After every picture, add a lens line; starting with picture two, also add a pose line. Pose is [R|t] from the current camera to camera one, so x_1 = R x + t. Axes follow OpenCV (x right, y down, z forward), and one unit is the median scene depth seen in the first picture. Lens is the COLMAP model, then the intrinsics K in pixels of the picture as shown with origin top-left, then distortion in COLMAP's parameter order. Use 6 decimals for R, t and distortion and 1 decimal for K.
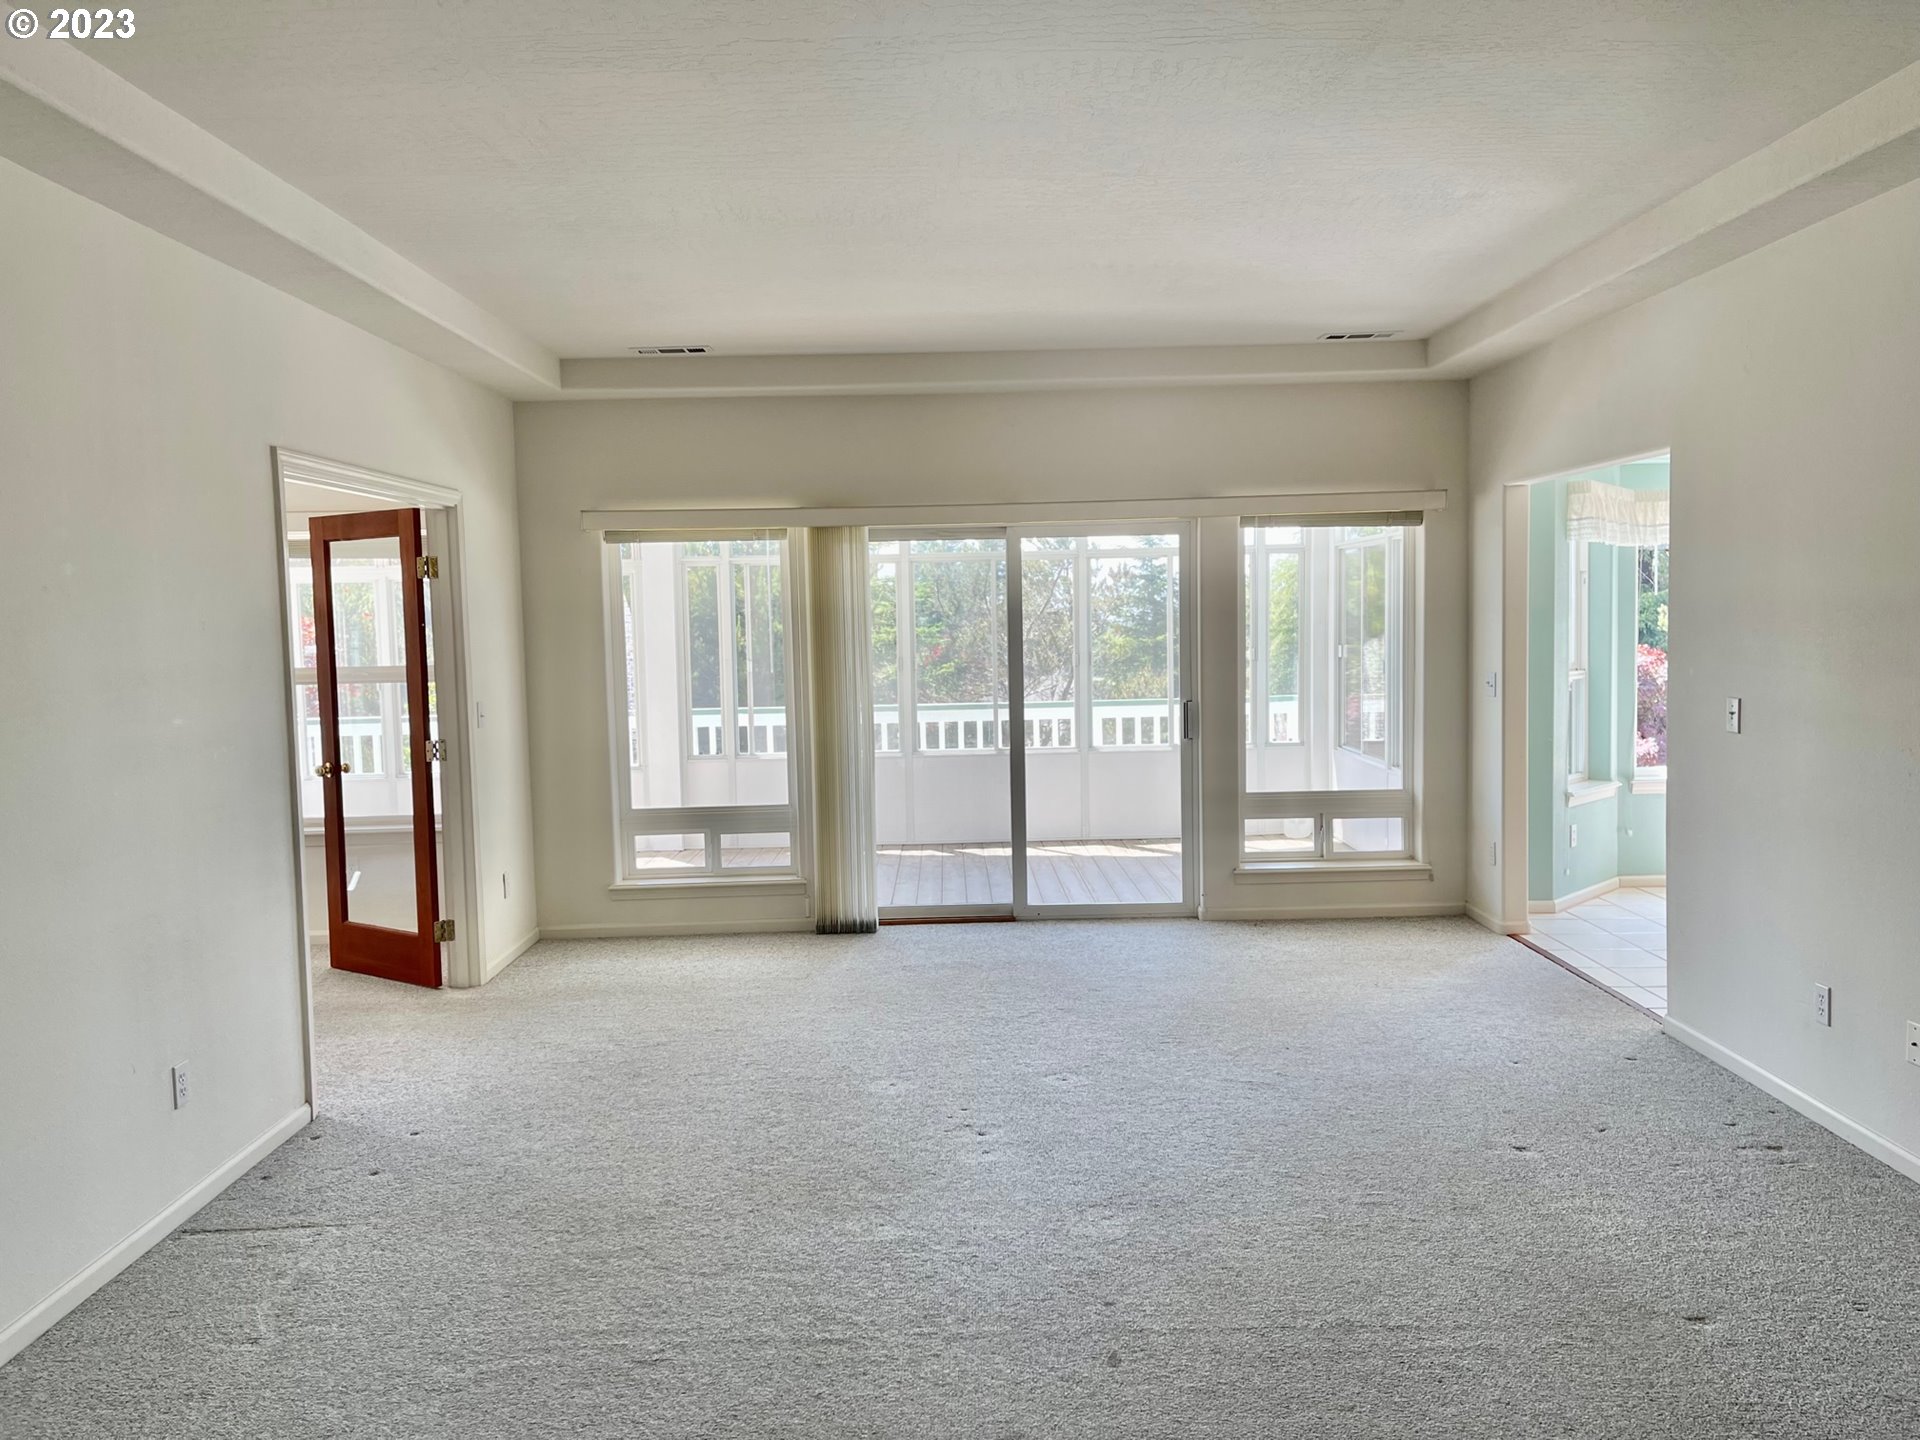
lens RADIAL K [[1439.6, 0, 950.5], [0, 1439.6, 709.8], [0, 0, 1]] dist [0.082439, -0.111949]
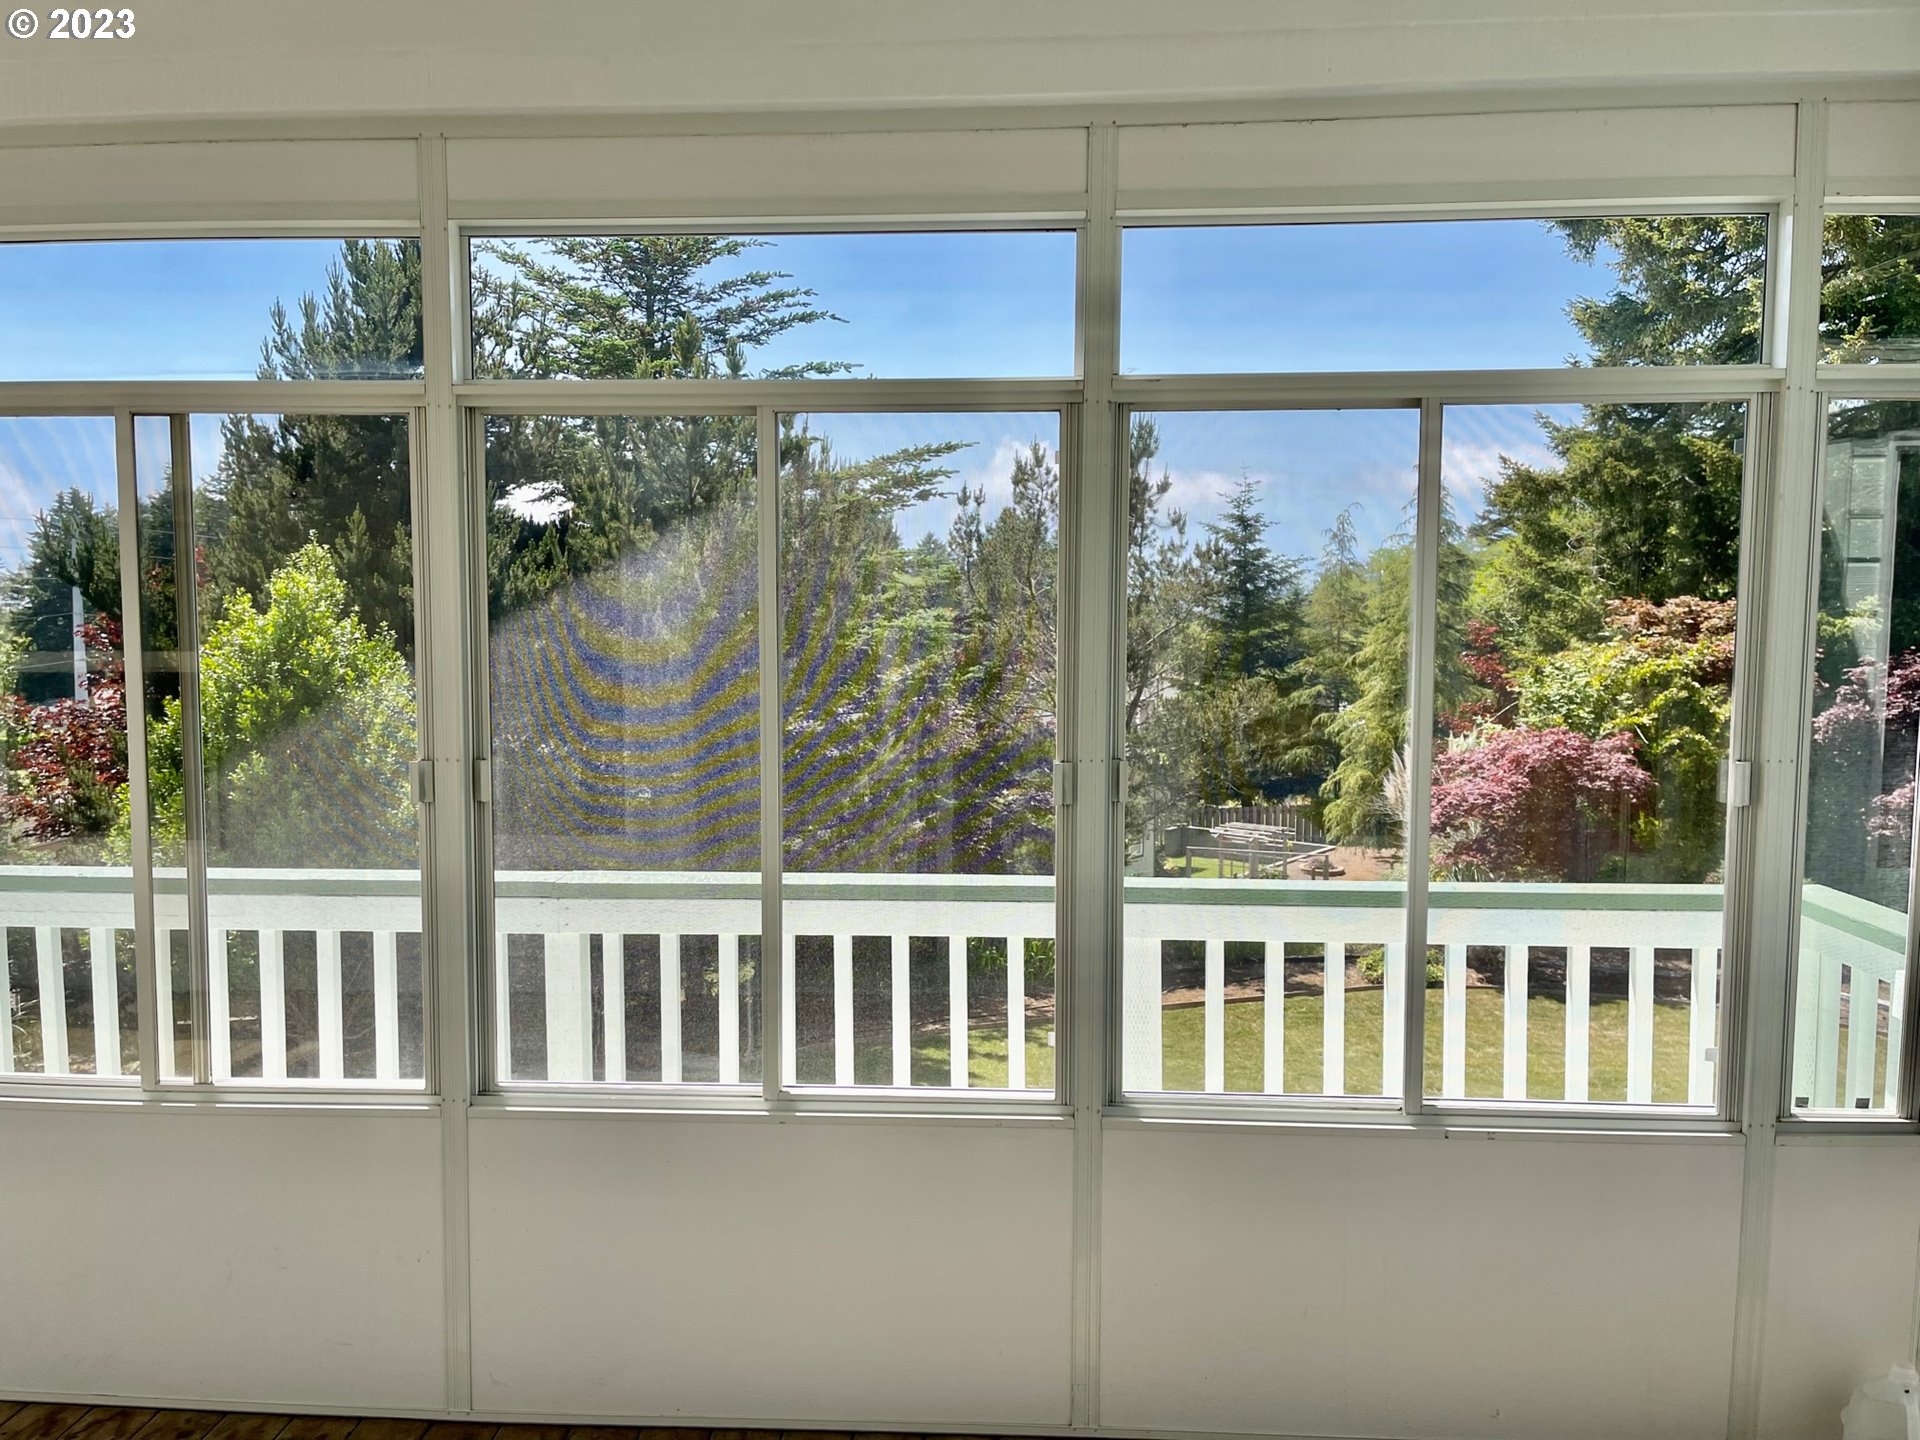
lens RADIAL K [[1439.6, 0, 950.5], [0, 1439.6, 709.8], [0, 0, 1]] dist [0.082439, -0.111949]
pose [[0.998265, 0.016138, -0.056622, 0.021669], [-0.015735, 0.999848, 0.007557, -0.011729], [0.056735, -0.006653, 0.998367, 0.195896]]
